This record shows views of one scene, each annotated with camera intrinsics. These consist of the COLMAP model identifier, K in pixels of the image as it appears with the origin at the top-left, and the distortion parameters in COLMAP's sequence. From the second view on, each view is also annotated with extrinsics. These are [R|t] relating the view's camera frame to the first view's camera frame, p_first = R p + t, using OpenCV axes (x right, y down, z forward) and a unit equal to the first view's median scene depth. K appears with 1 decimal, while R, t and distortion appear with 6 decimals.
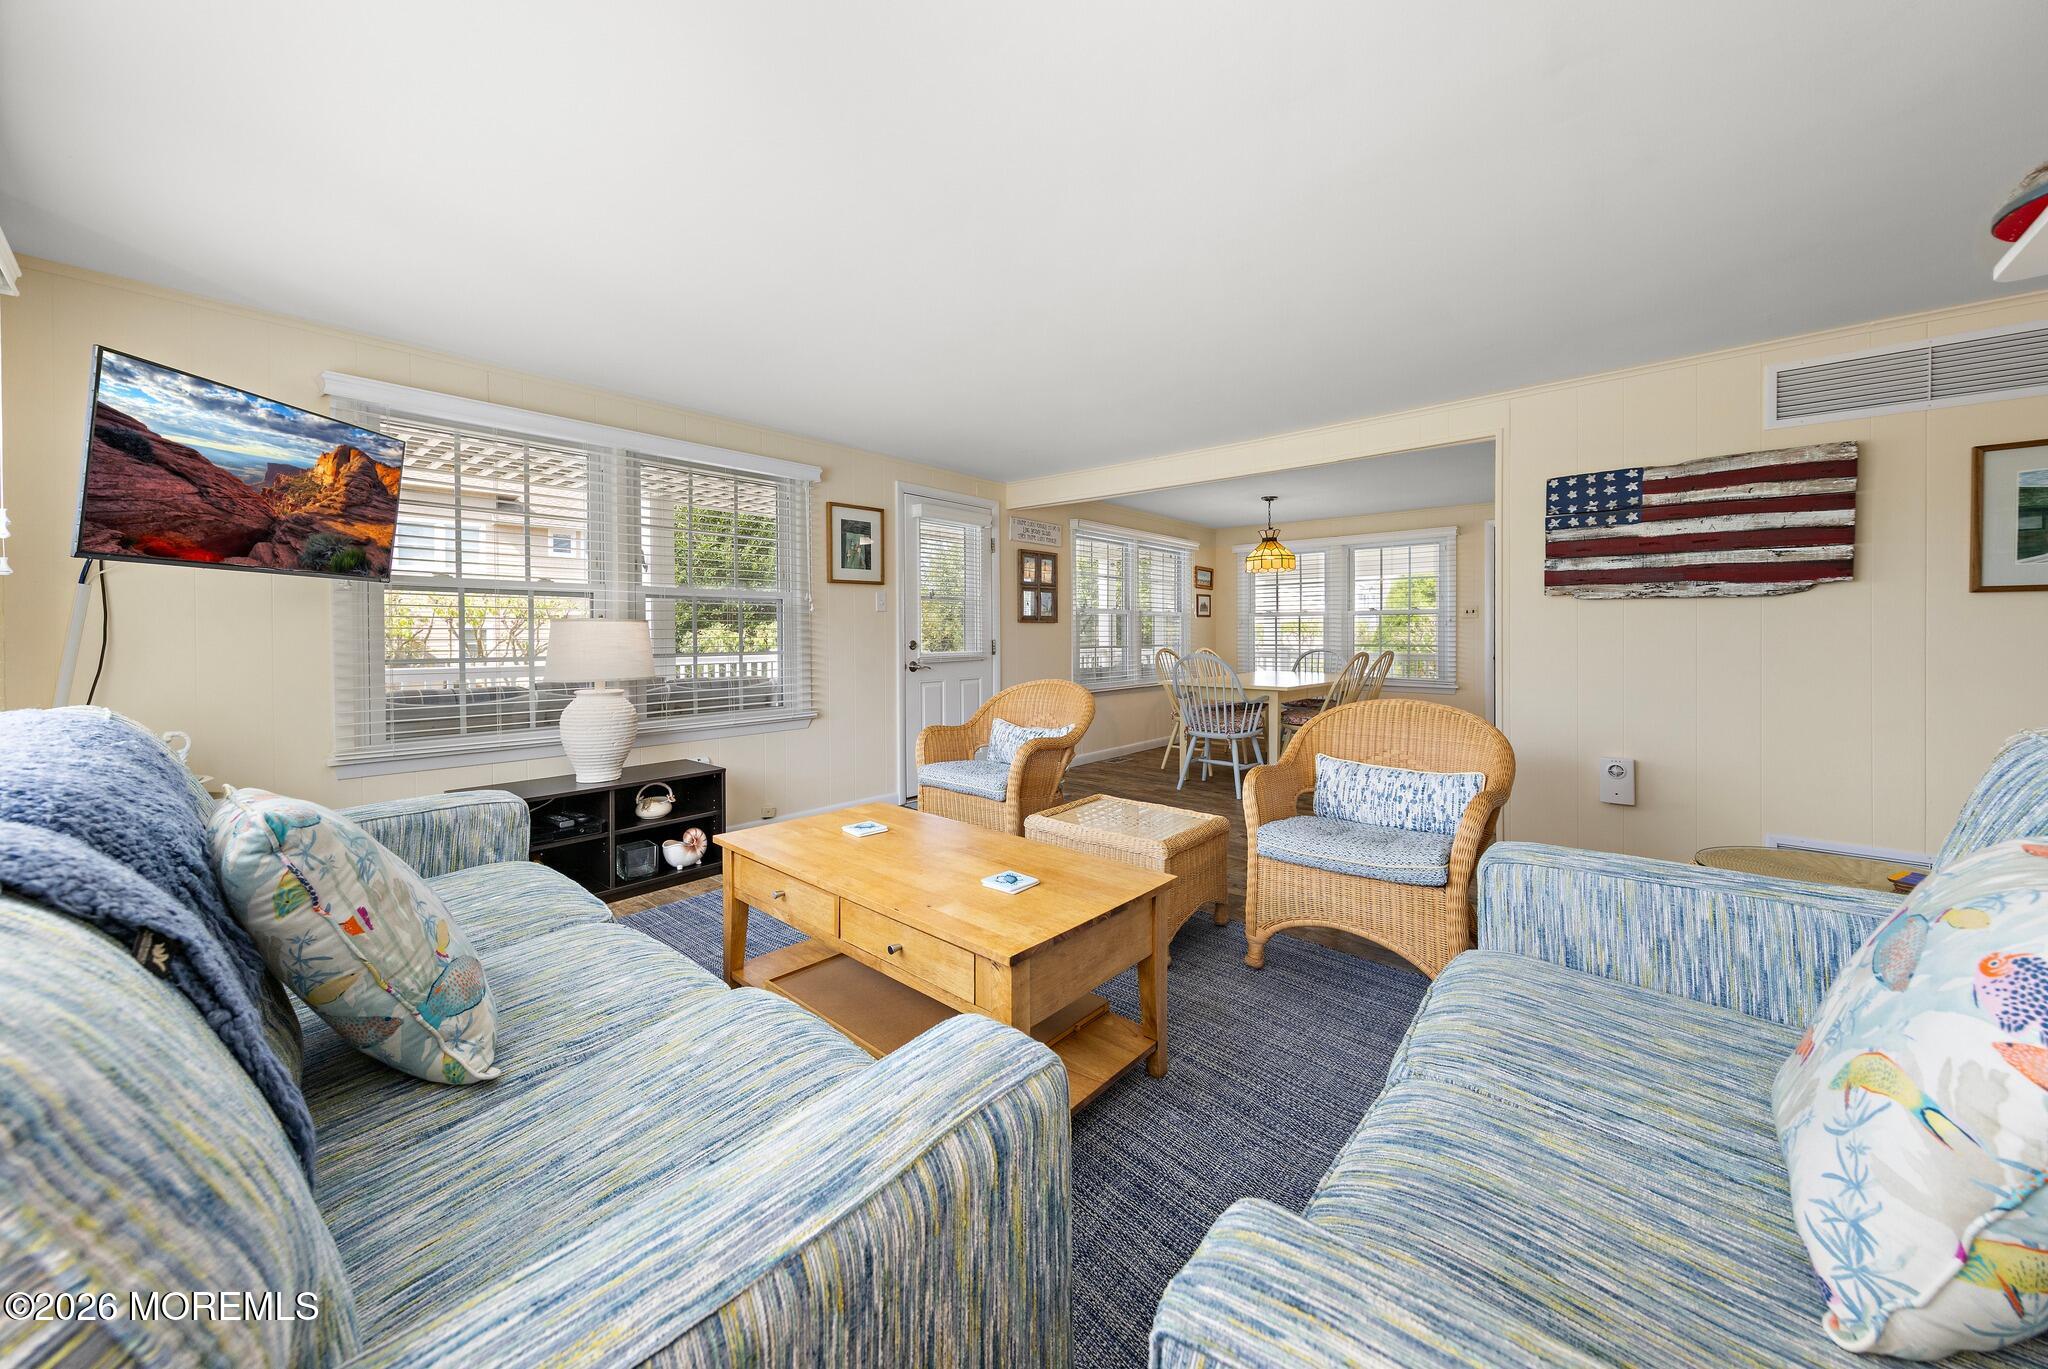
lens RADIAL K [[770.6, 0, 1003.4], [0, 770.6, 638.6], [0, 0, 1]] dist [0.000208, 0.000025]
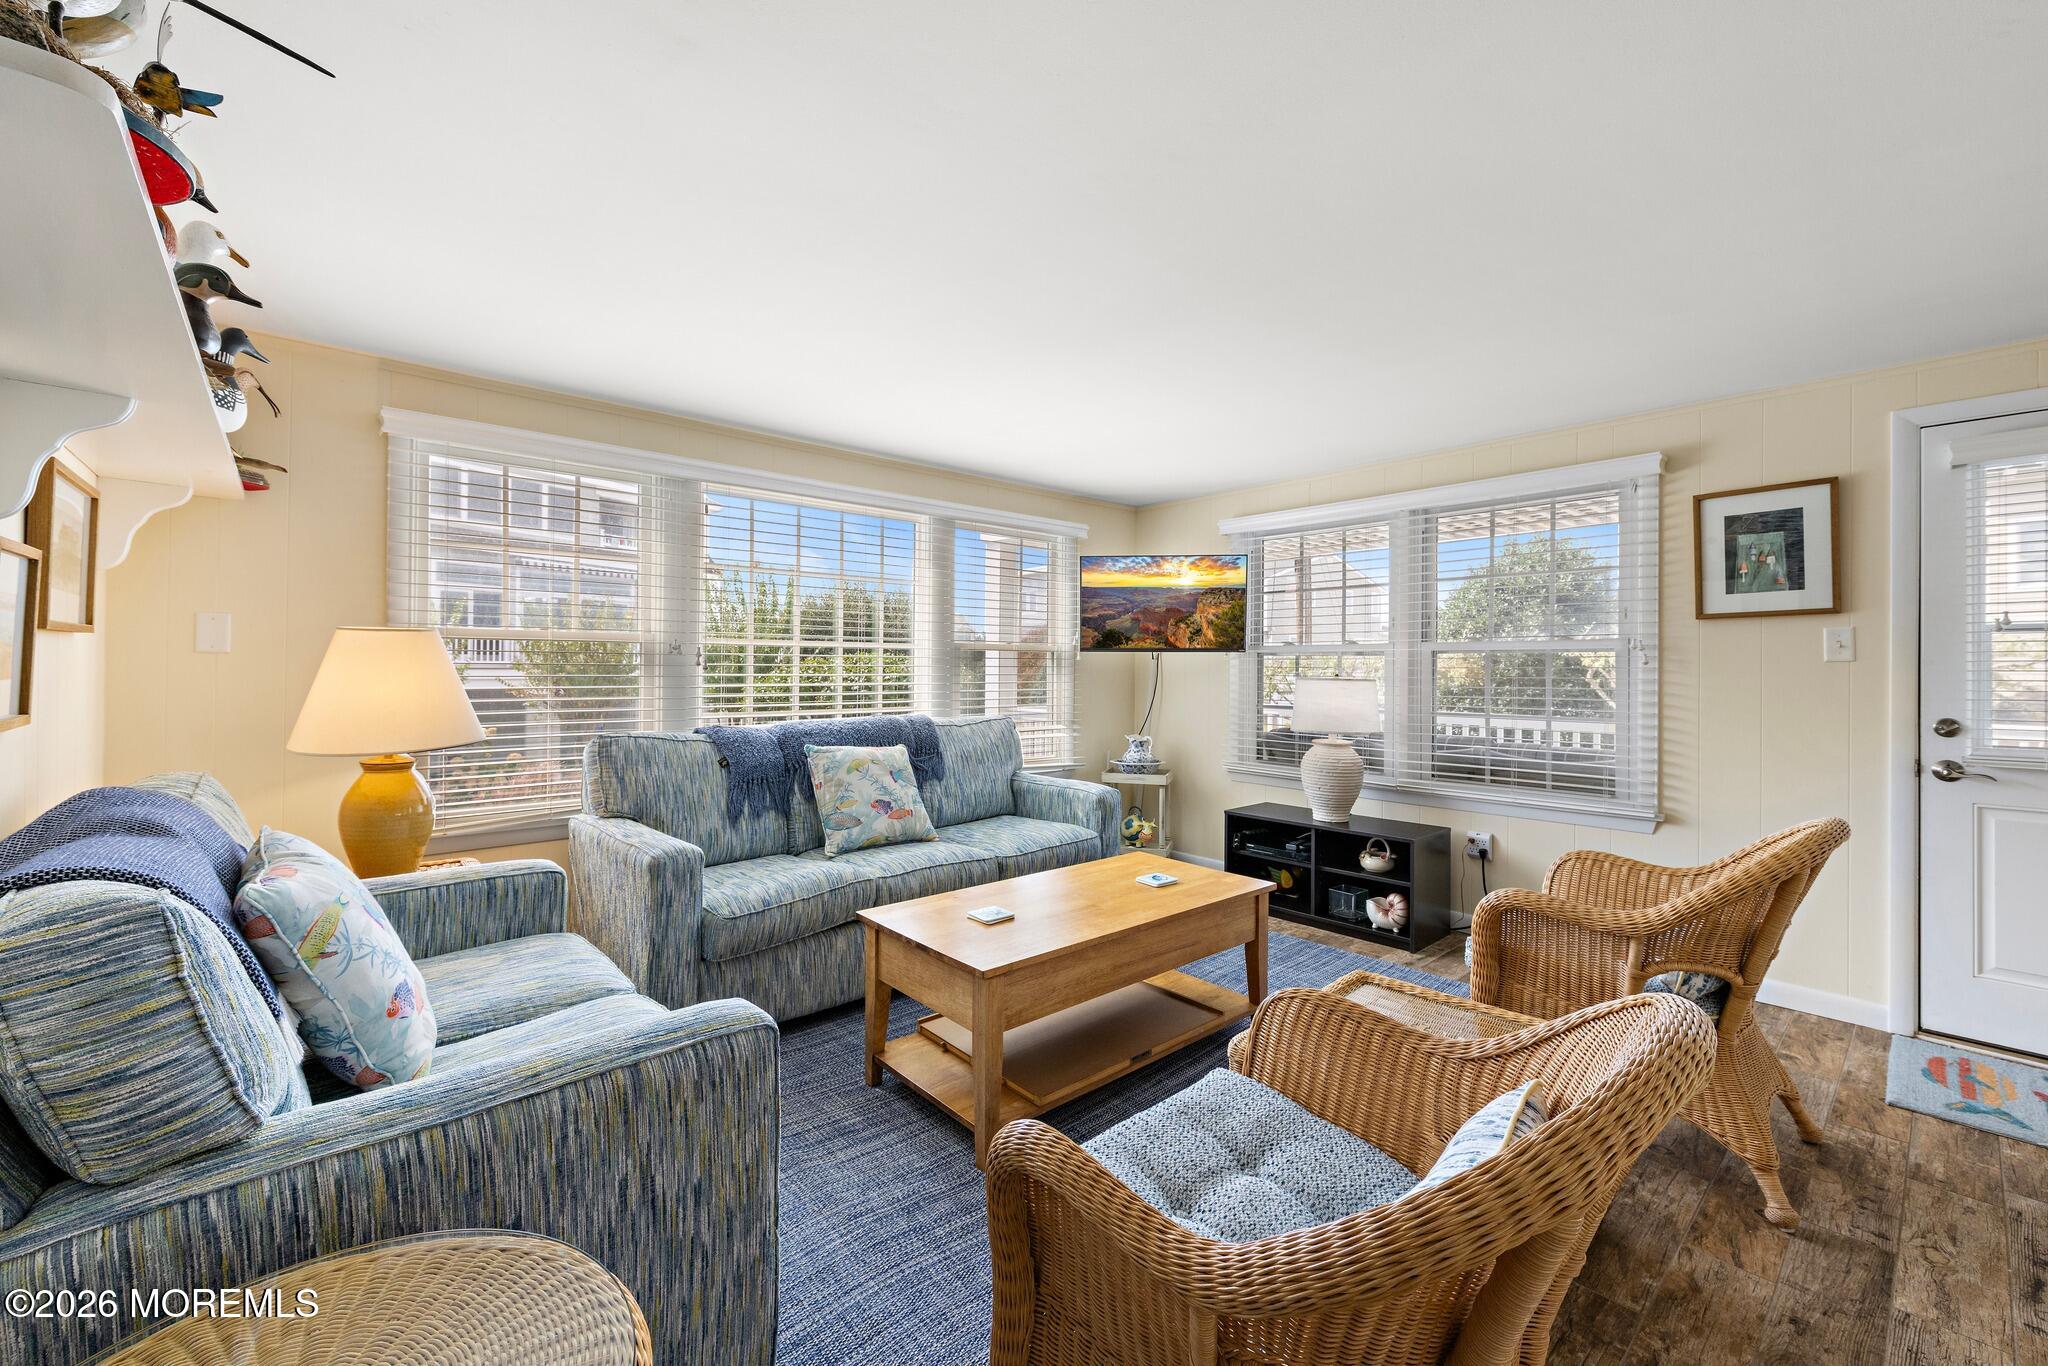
lens RADIAL K [[818.8, 0, 1016.5], [0, 818.8, 667.5], [0, 0, 1]] dist [0.003758, 0.000470]
pose [[-0.145573, -0.011756, -0.989278, 0.550934], [-0.023301, 0.999693, -0.008451, -0.013153], [0.989073, 0.021821, -0.145802, 0.544940]]
